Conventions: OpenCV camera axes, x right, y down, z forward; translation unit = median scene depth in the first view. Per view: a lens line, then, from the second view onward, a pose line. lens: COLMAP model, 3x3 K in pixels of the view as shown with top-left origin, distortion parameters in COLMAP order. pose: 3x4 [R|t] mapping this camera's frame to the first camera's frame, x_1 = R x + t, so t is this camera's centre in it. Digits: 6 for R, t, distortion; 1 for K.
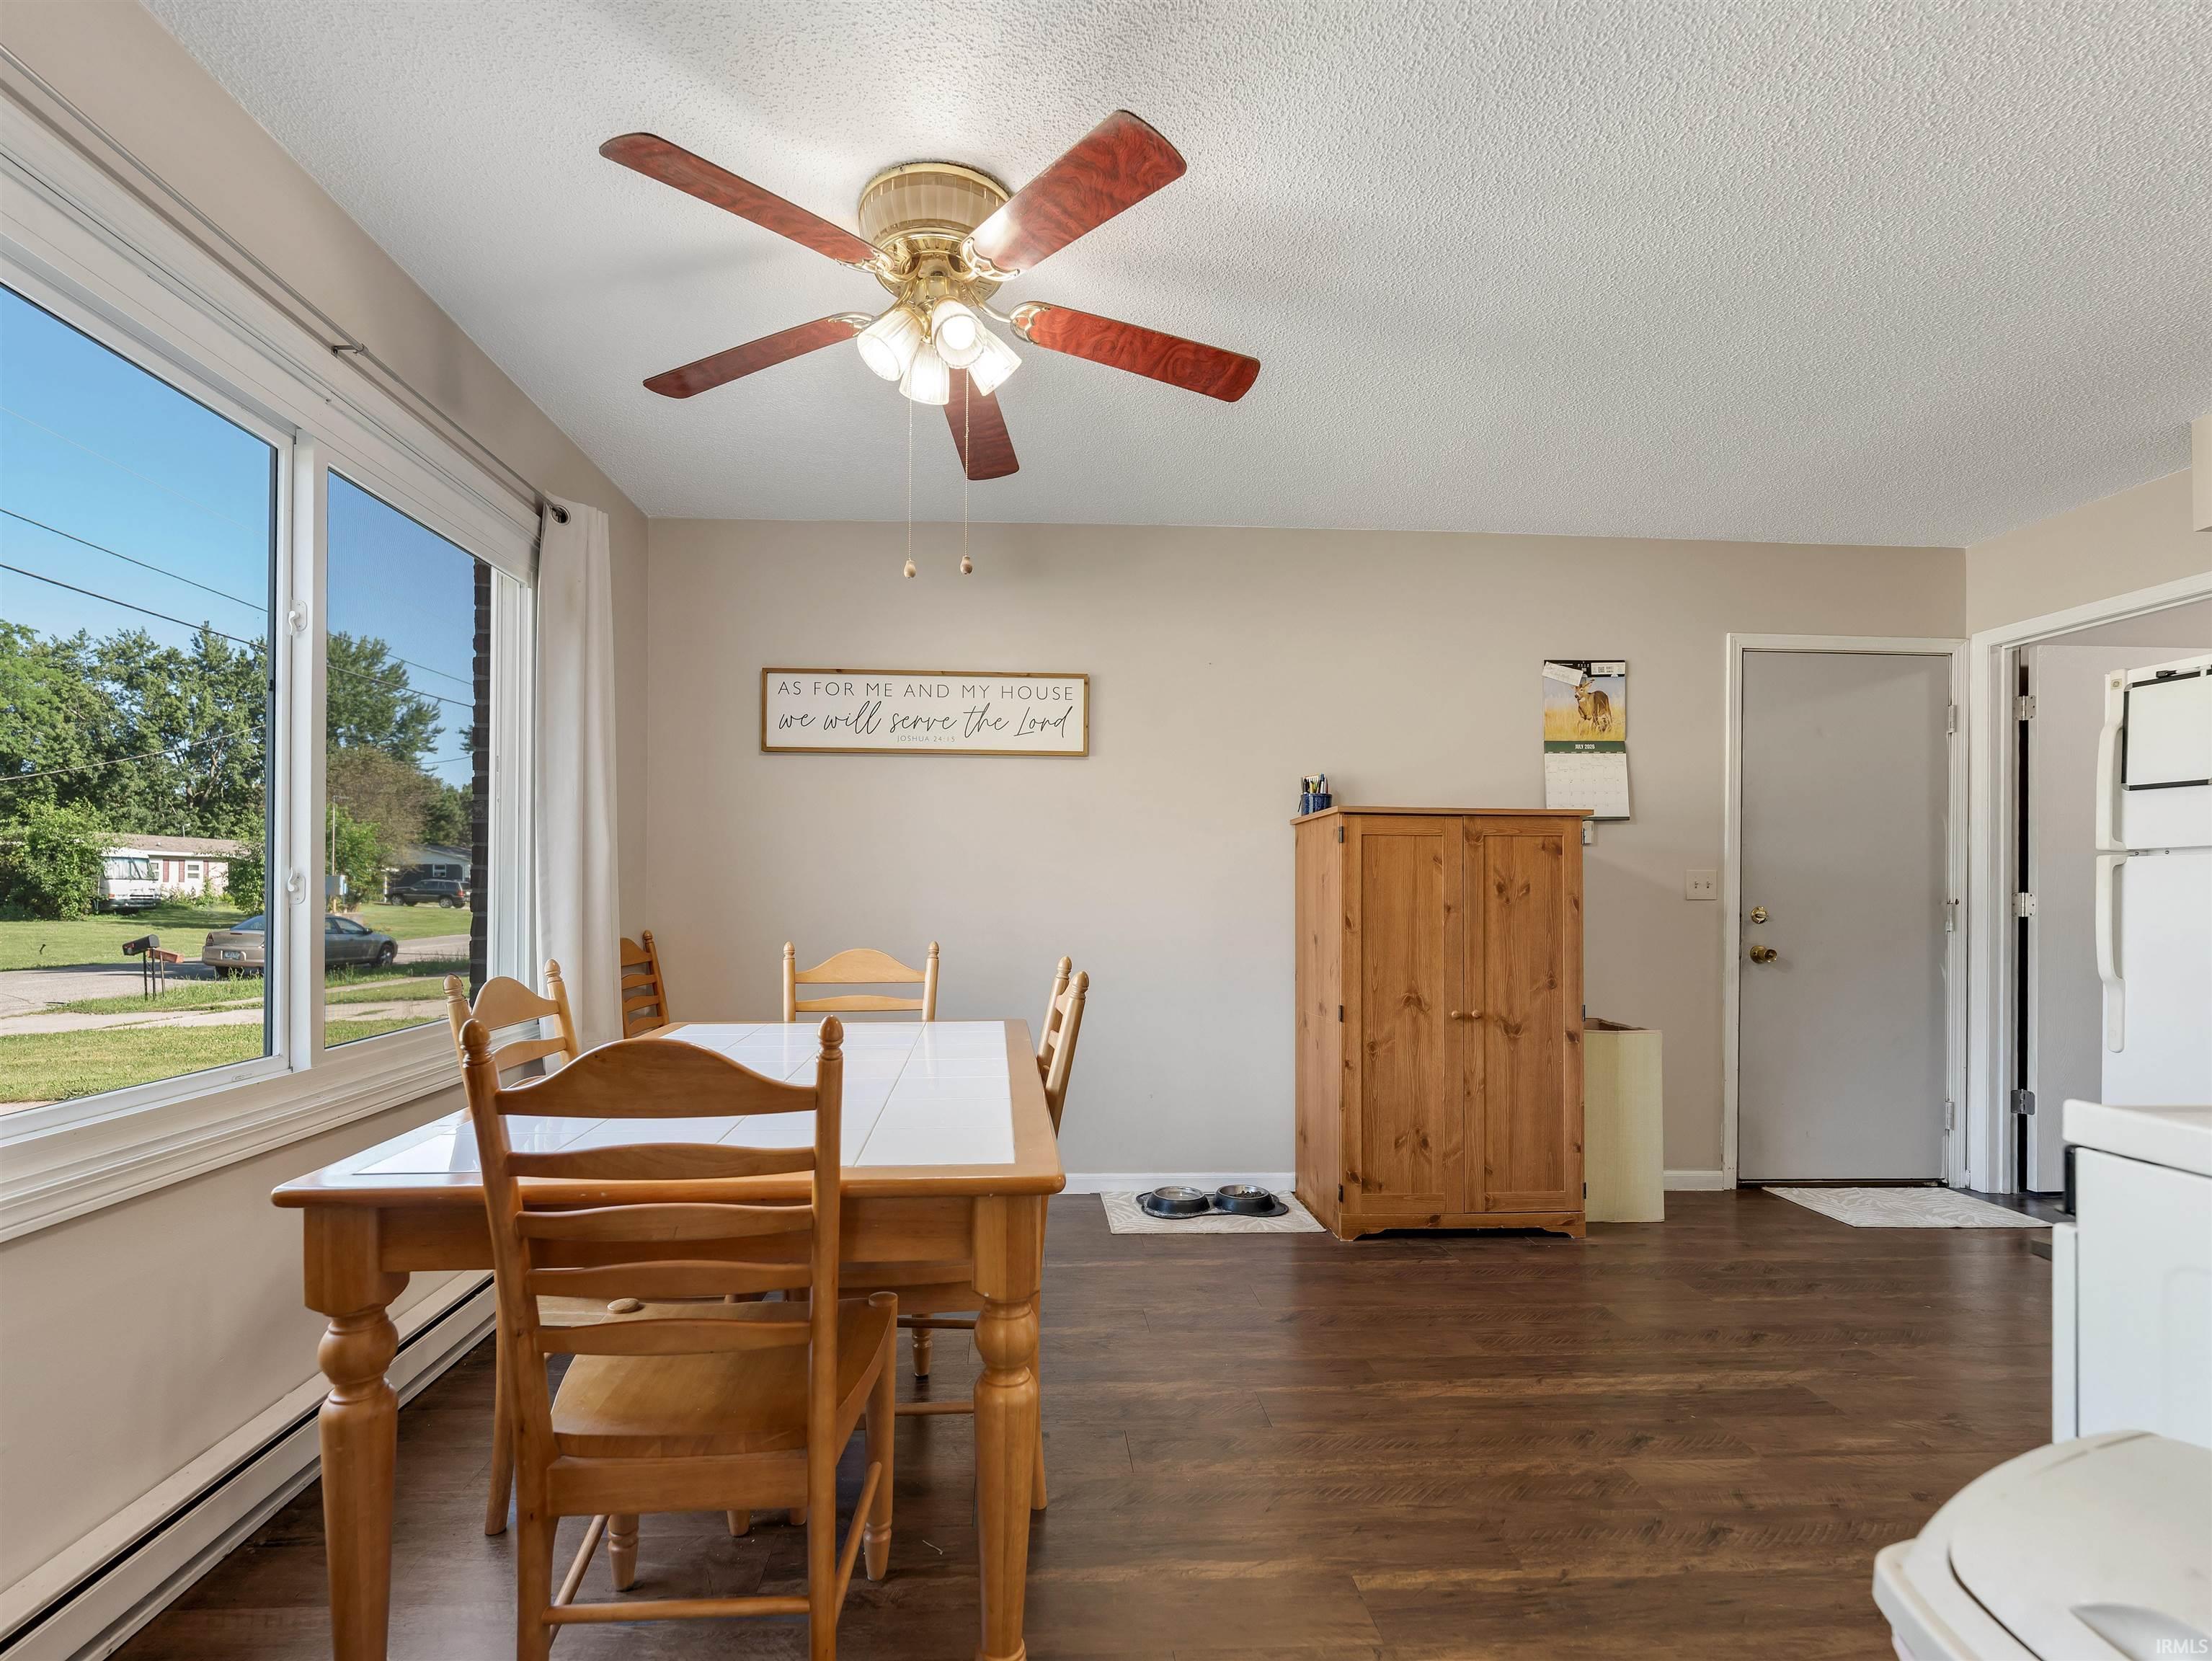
lens RADIAL K [[1033.0, 0, 1046.1], [0, 1033.0, 889.7], [0, 0, 1]] dist [-0.000118, -0.000048]
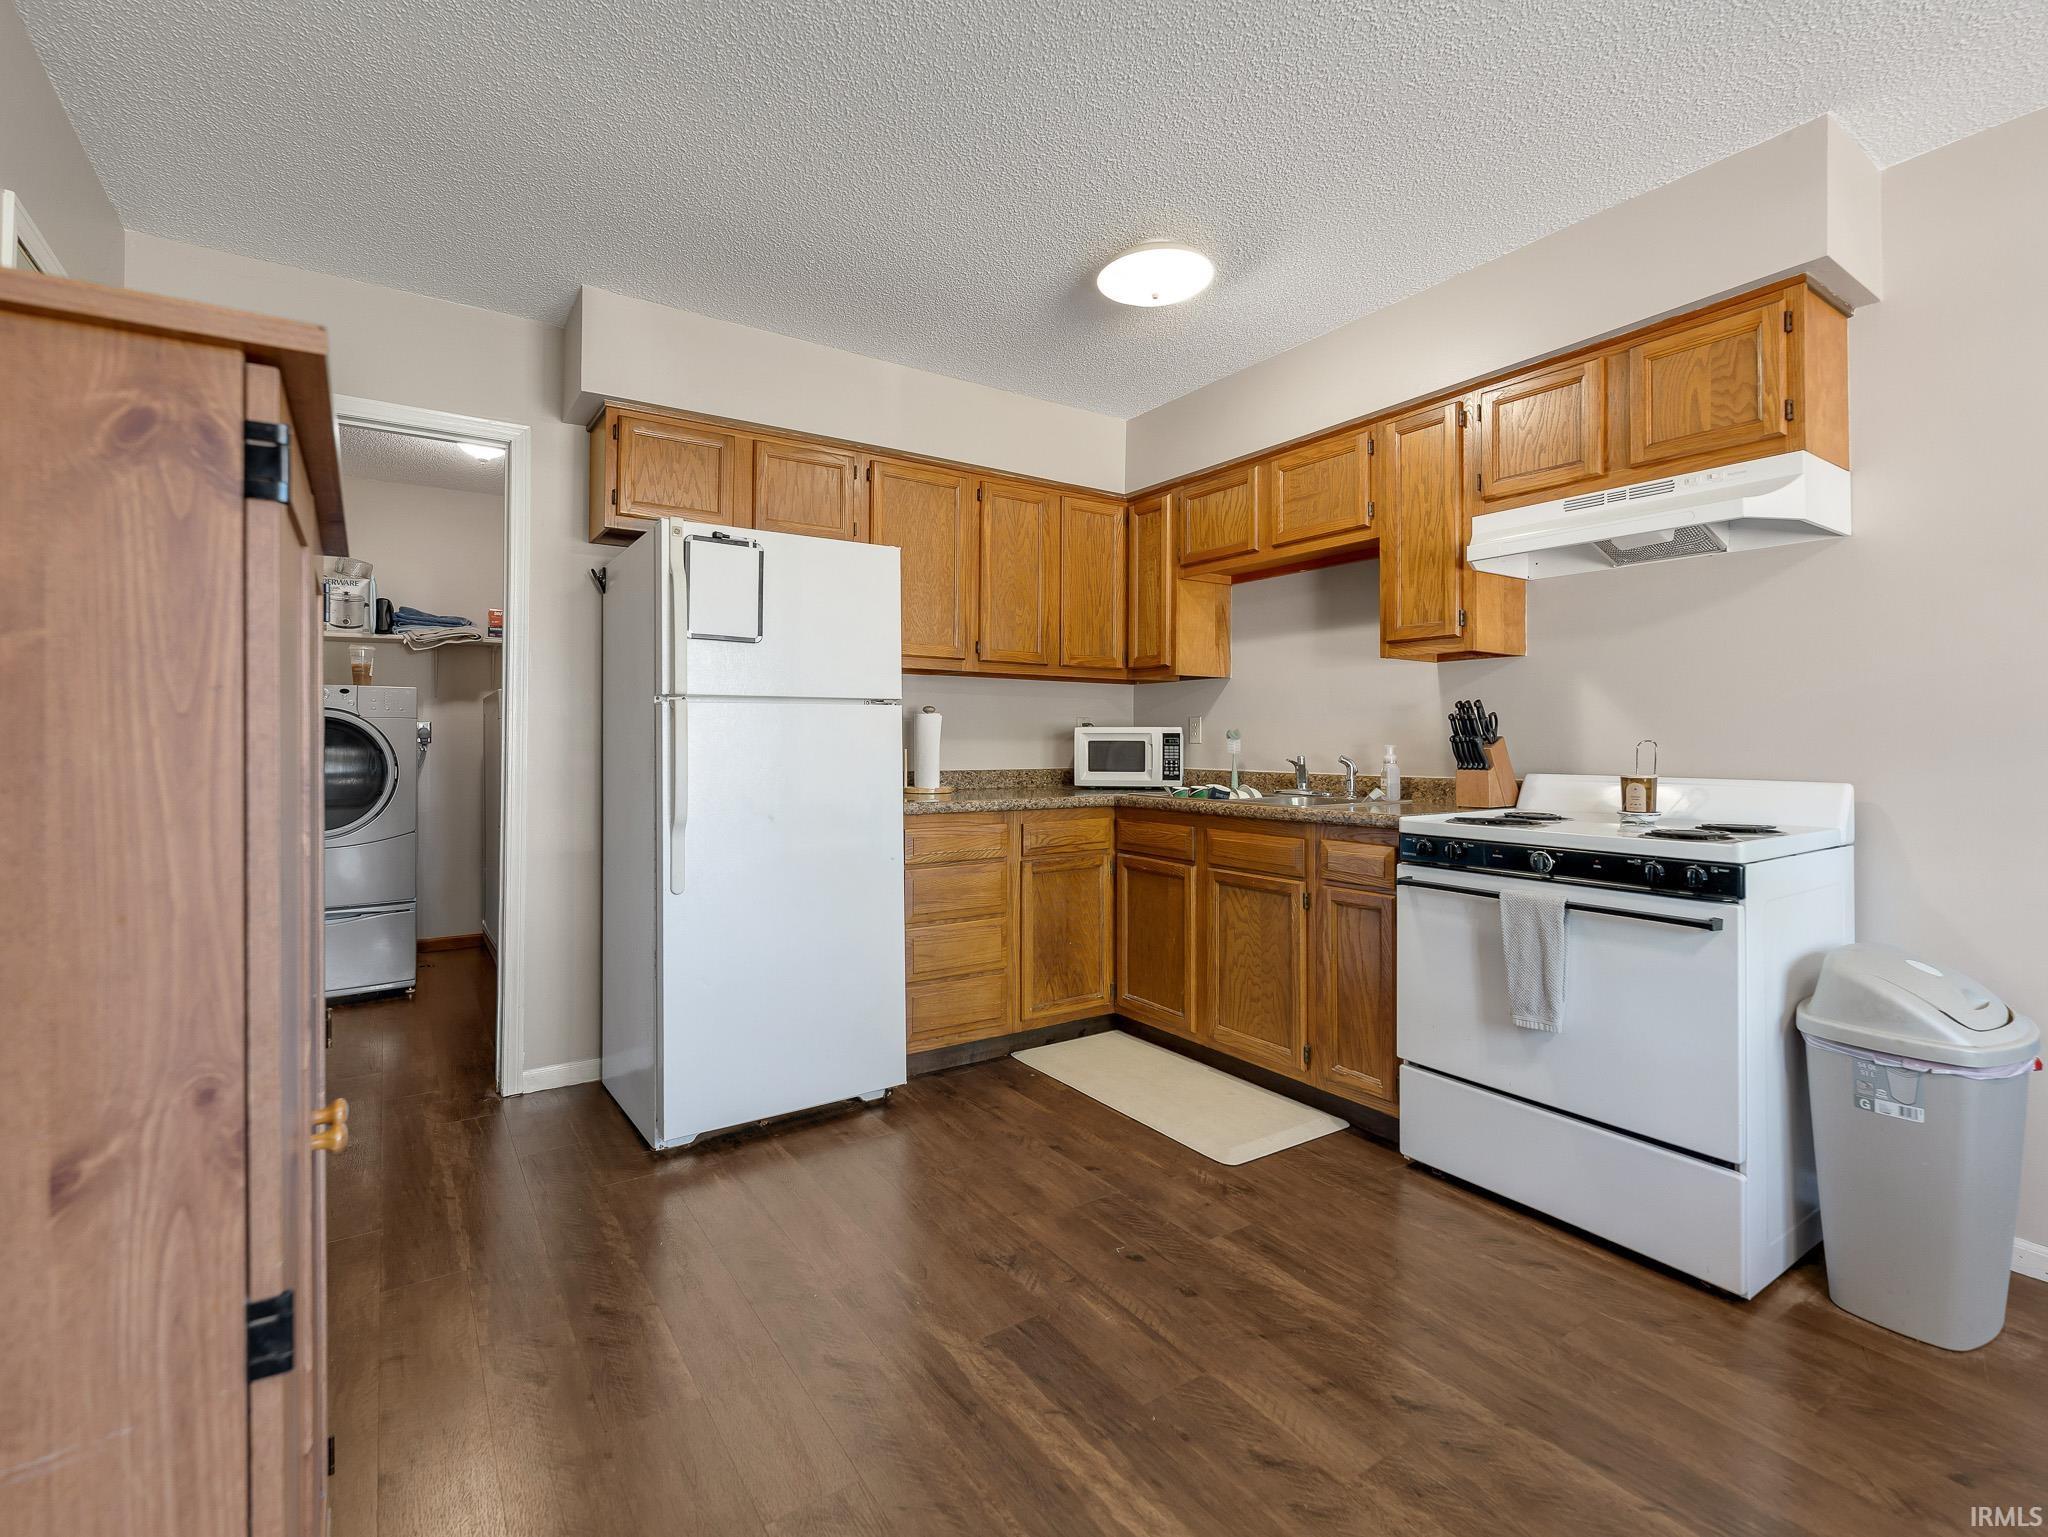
lens RADIAL K [[960.0, 0, 1031.7], [0, 960.0, 722.2], [0, 0, 1]] dist [-0.001315, -0.000637]
pose [[-0.536551, 0.009330, 0.843816, 0.043300], [-0.006658, 0.999861, -0.015289, 0.000689], [-0.843841, -0.013822, -0.536415, 0.981354]]
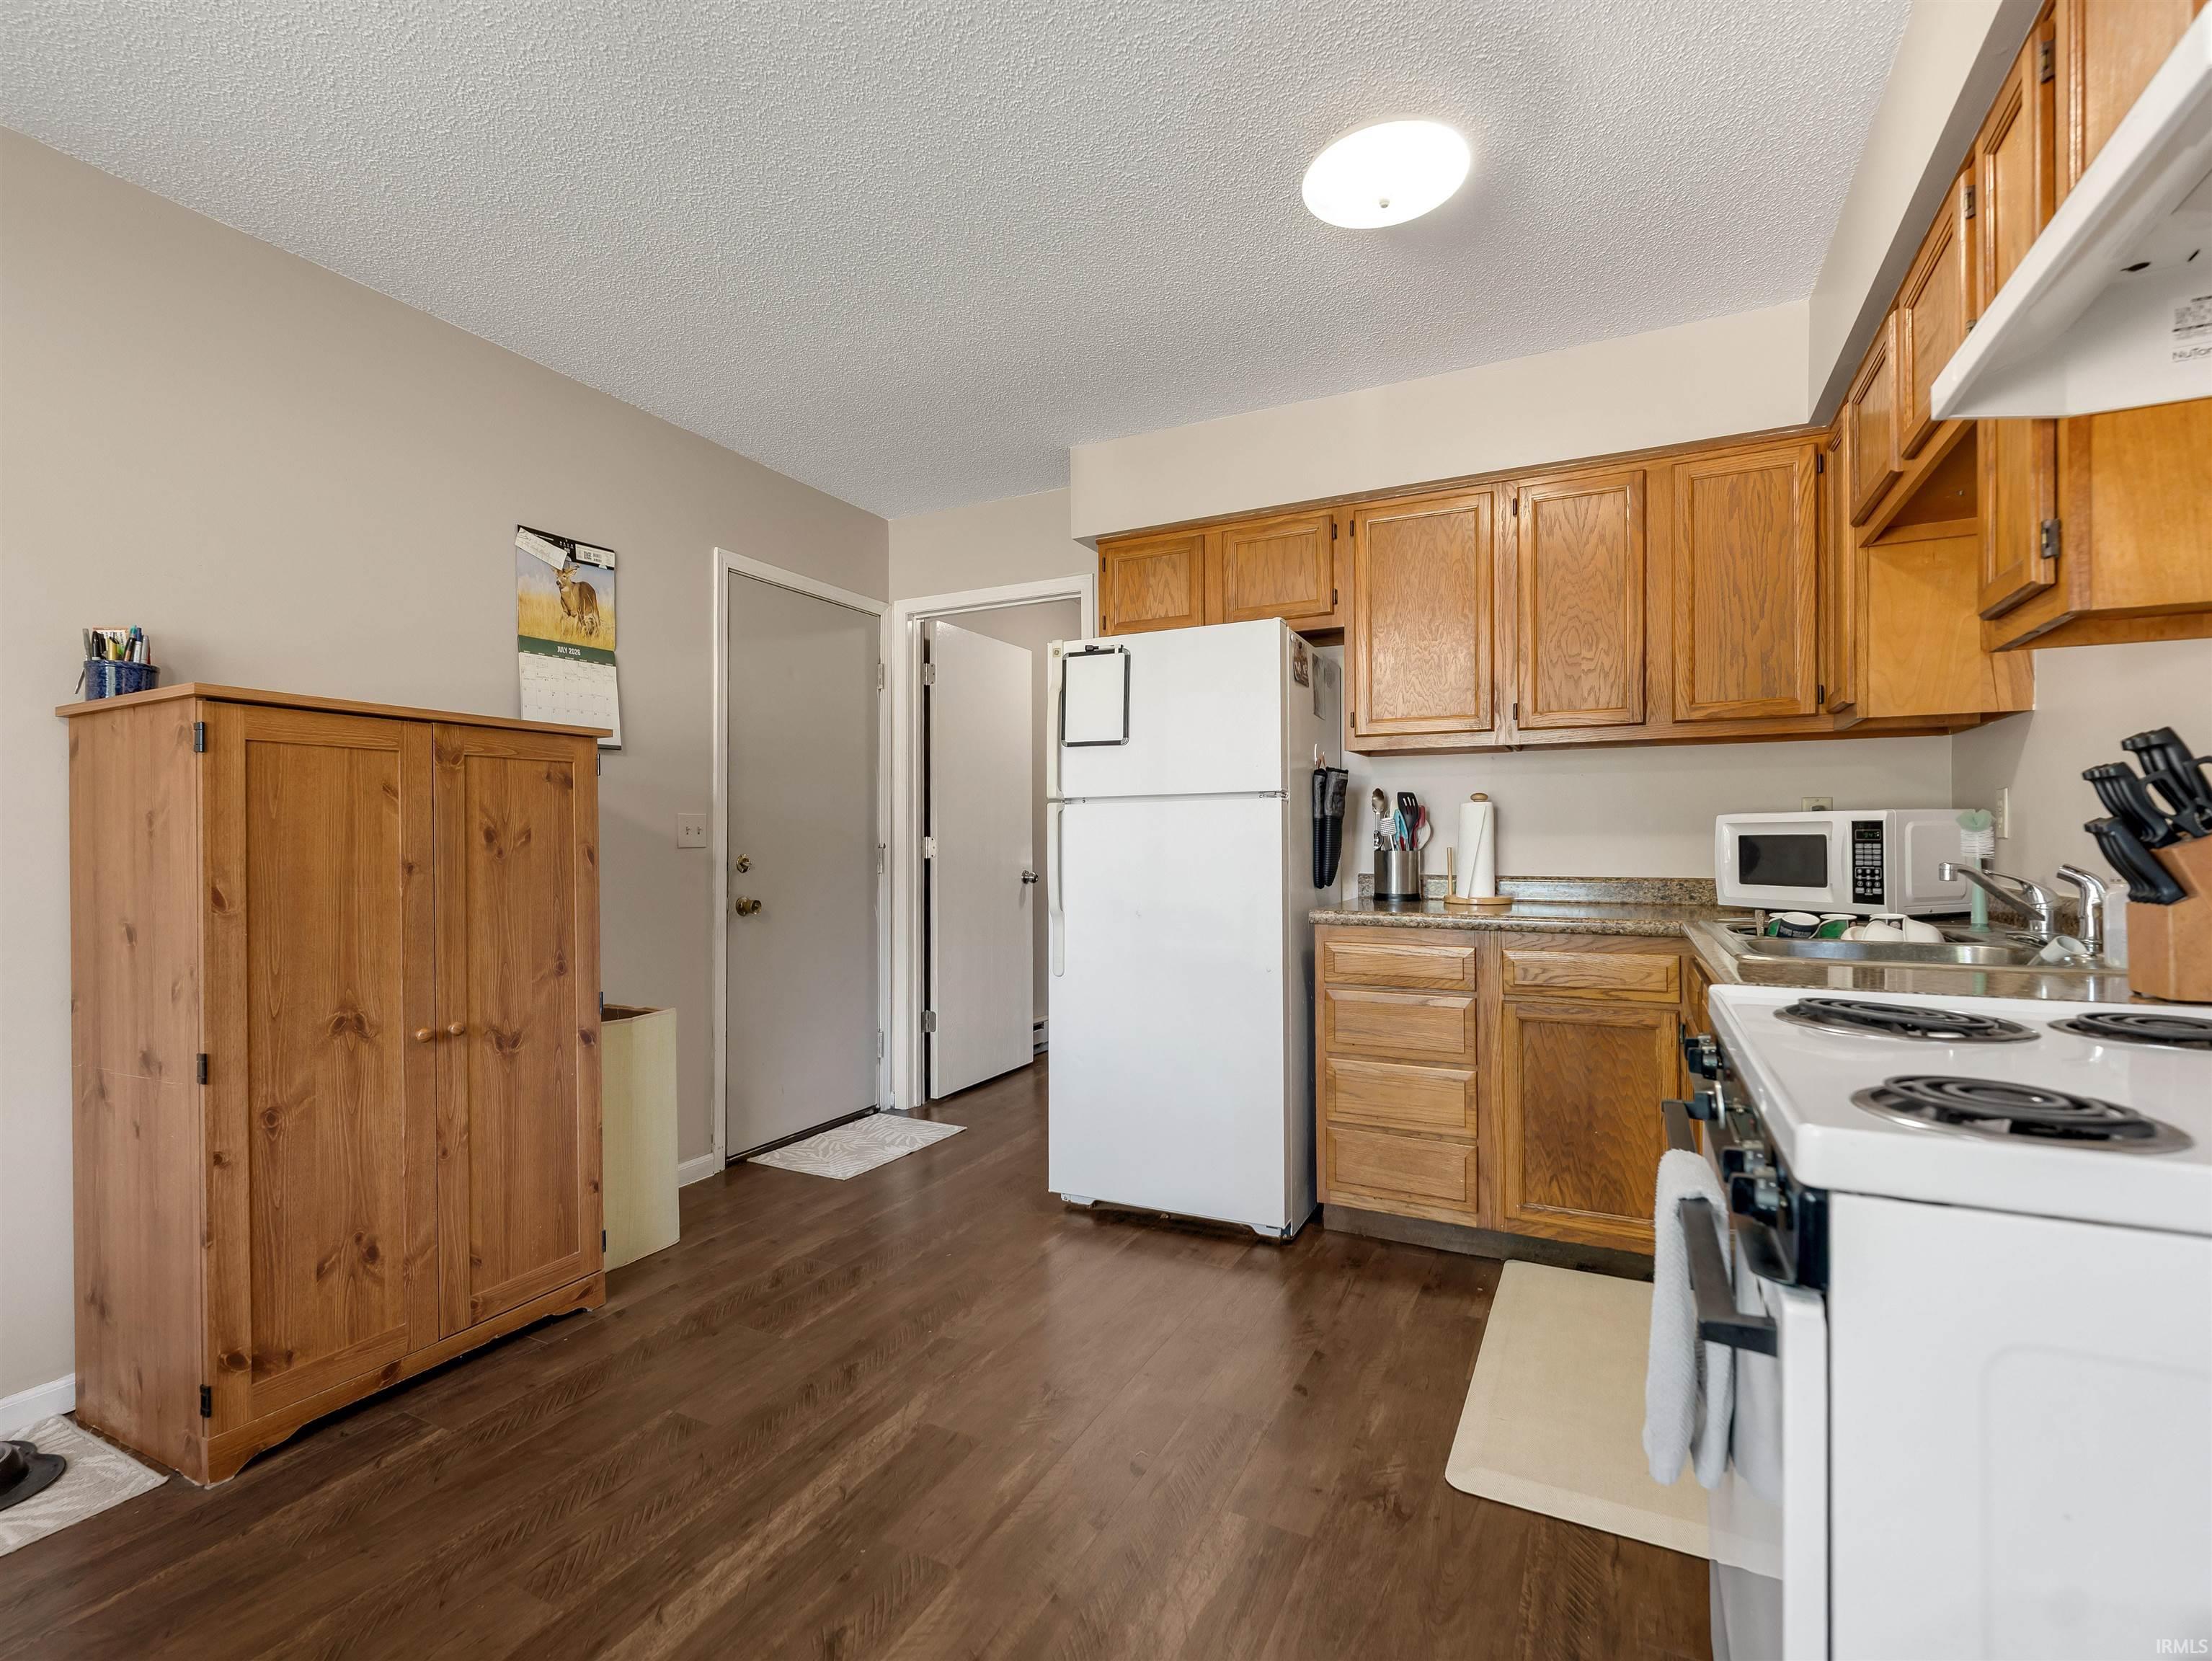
lens RADIAL K [[1052.0, 0, 1090.4], [0, 1052.0, 834.9], [0, 0, 1]] dist [-0.002572, -0.000518]
pose [[0.496004, -0.004618, 0.868308, 0.039524], [0.006705, 0.999976, 0.001488, 0.000053], [-0.868294, 0.005084, 0.496024, 0.320116]]
